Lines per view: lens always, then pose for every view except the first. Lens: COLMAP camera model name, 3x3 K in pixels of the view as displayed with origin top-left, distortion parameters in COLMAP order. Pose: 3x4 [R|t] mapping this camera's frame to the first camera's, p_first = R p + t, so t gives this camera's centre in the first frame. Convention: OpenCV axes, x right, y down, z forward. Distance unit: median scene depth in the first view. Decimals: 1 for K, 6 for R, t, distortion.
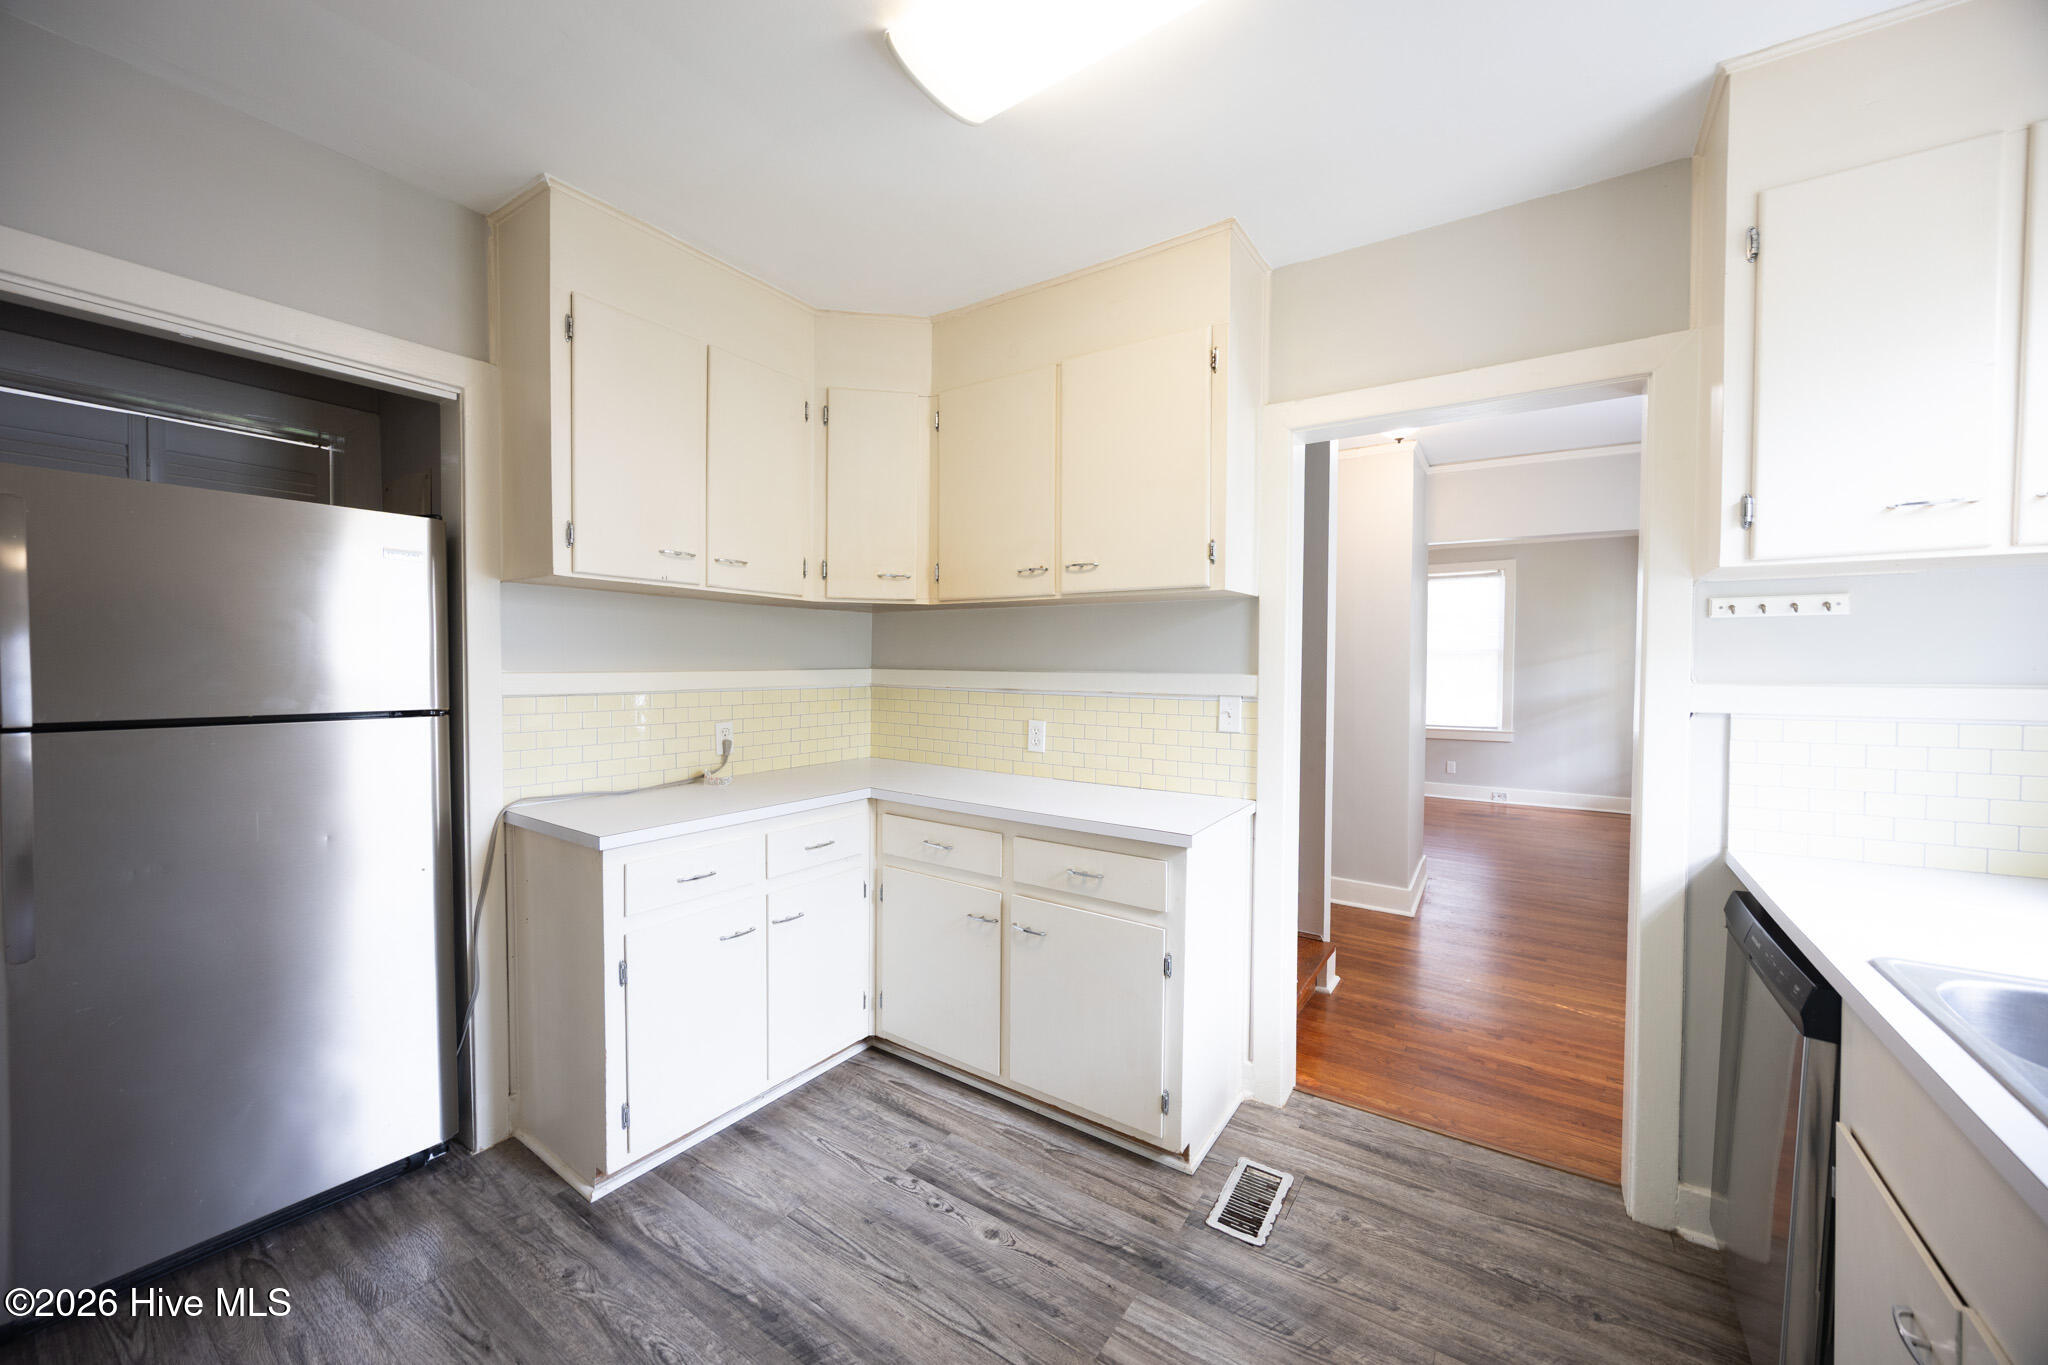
lens RADIAL K [[773.2, 0, 1013.8], [0, 773.2, 681.3], [0, 0, 1]] dist [-0.004606, -0.000107]
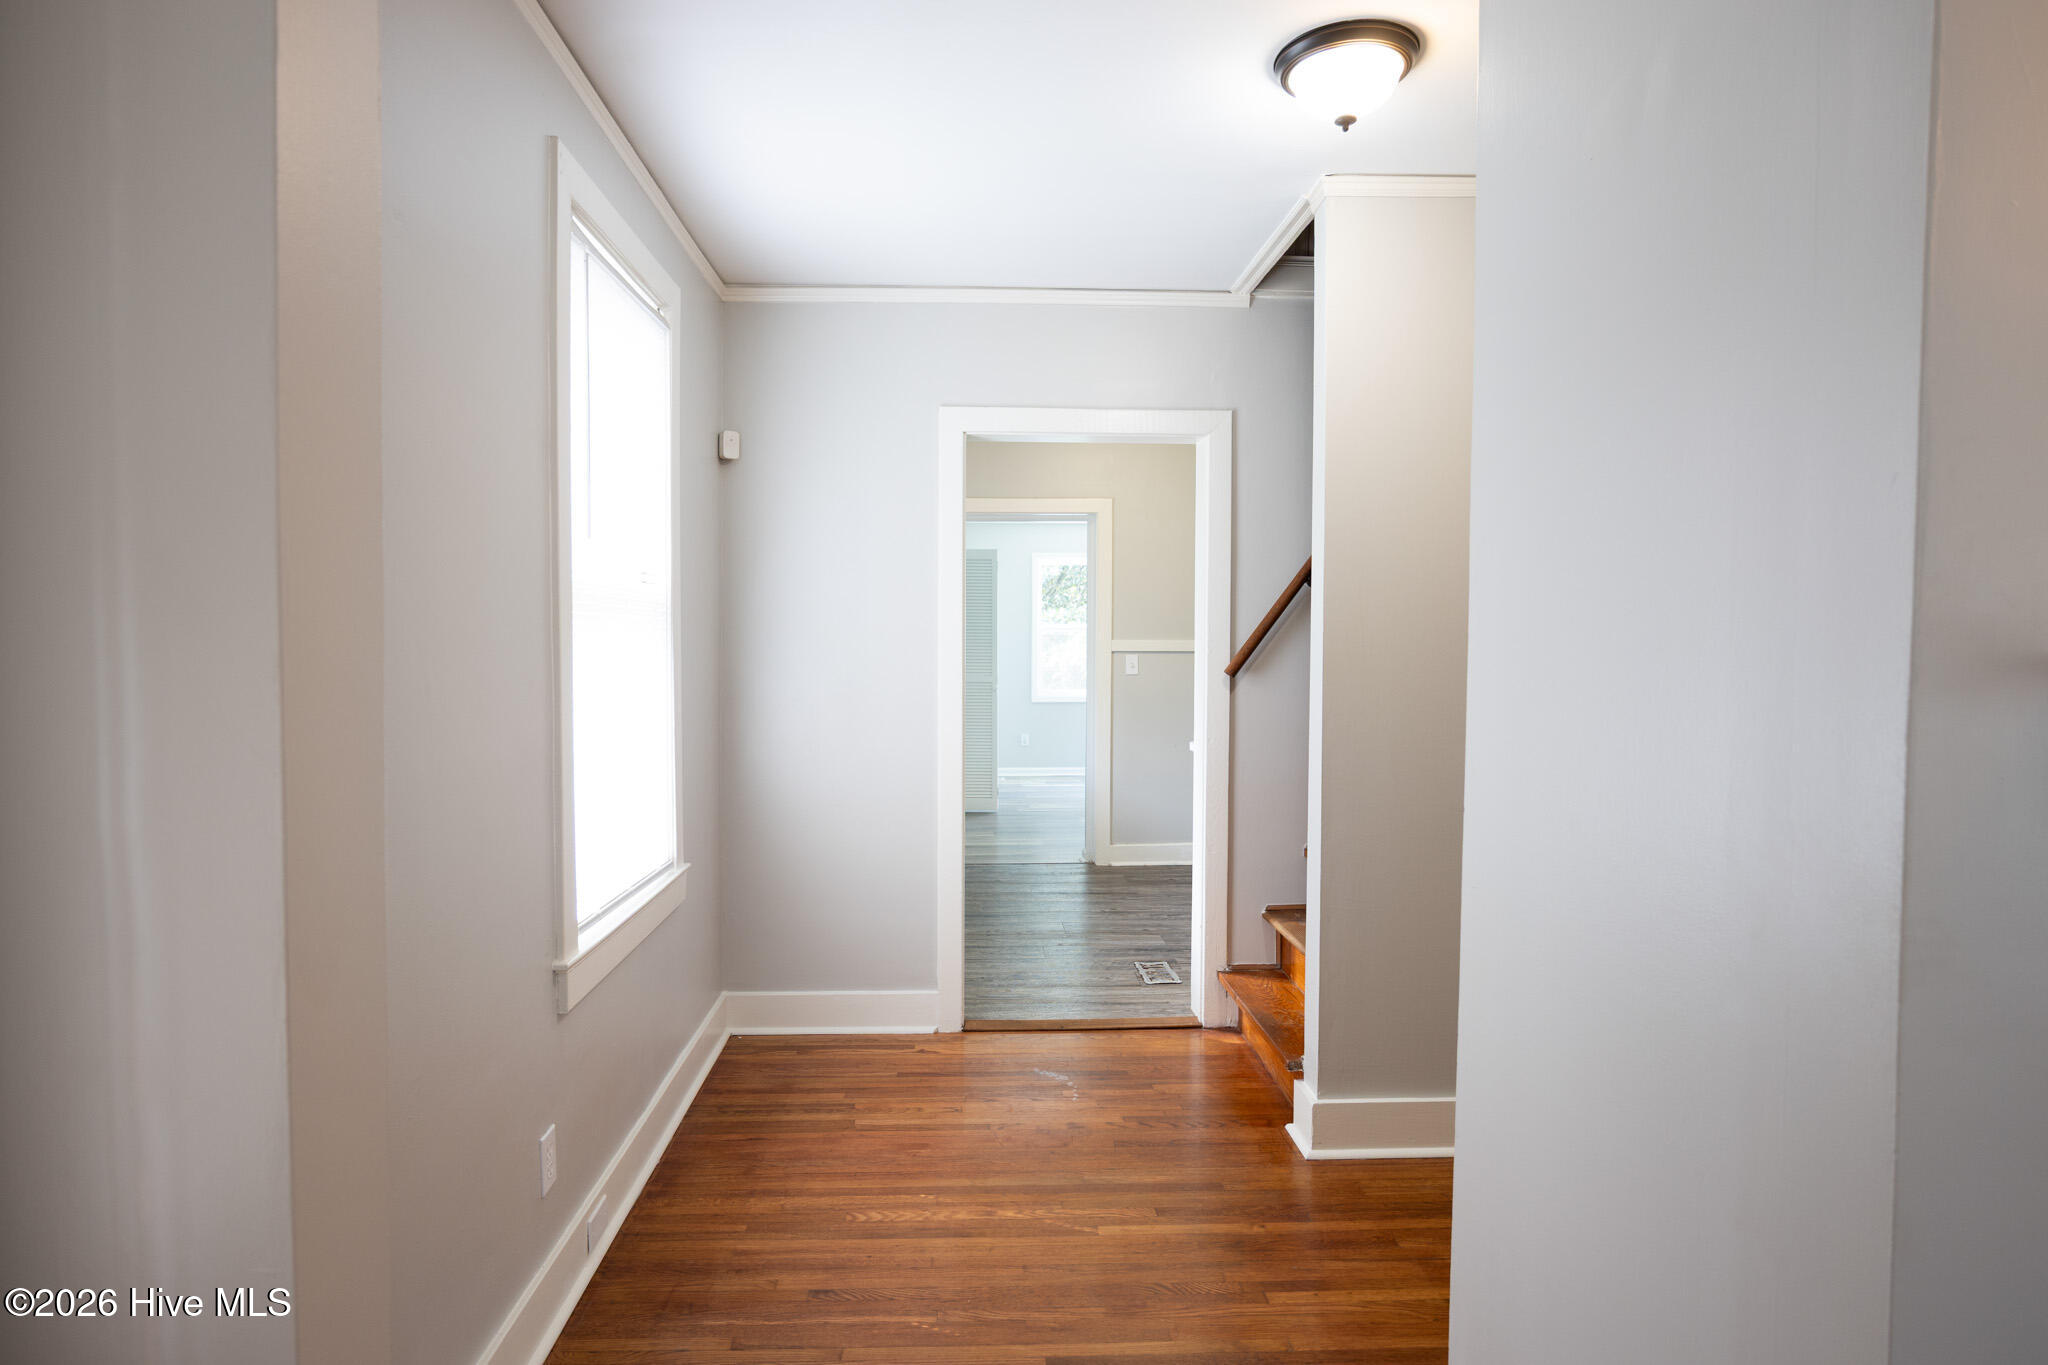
lens RADIAL K [[1120.9, 0, 1011.4], [0, 1120.9, 671.5], [0, 0, 1]] dist [0.000125, -0.002098]
pose [[-0.801874, 0.009173, -0.597423, 1.674326], [-0.023614, 0.998614, 0.047028, -0.043918], [0.597026, 0.051818, -0.800546, 2.293666]]
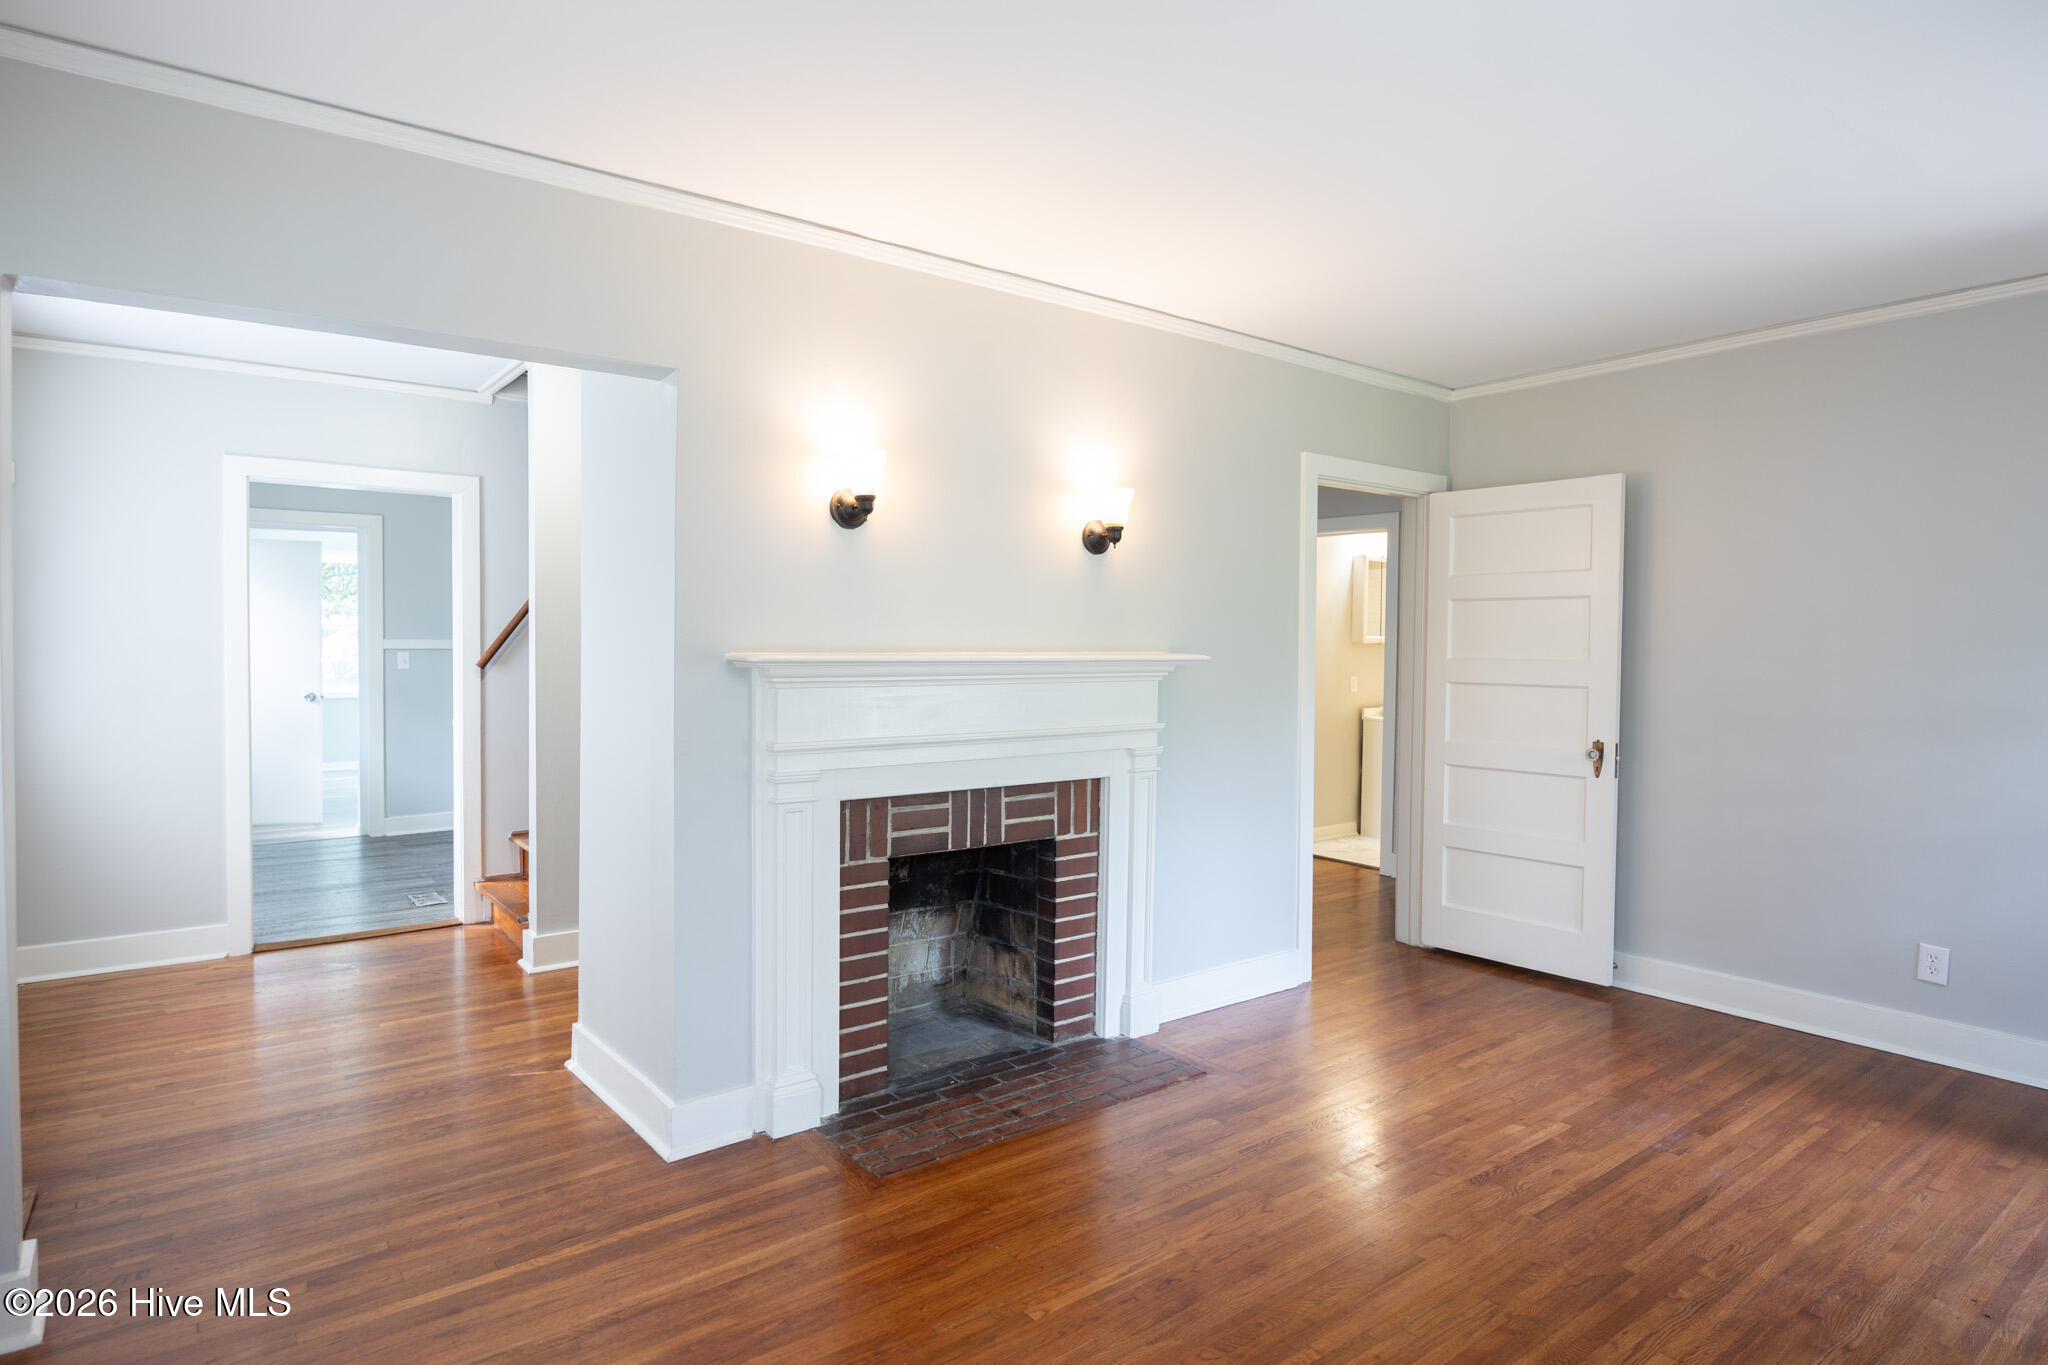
lens RADIAL K [[1120.9, 0, 1011.4], [0, 1120.9, 671.5], [0, 0, 1]] dist [0.000125, -0.002098]
pose [[-0.325114, 0.021061, -0.945440, 2.259096], [-0.035024, 0.998798, 0.034293, -0.077540], [0.945026, 0.044262, -0.323986, 2.950591]]
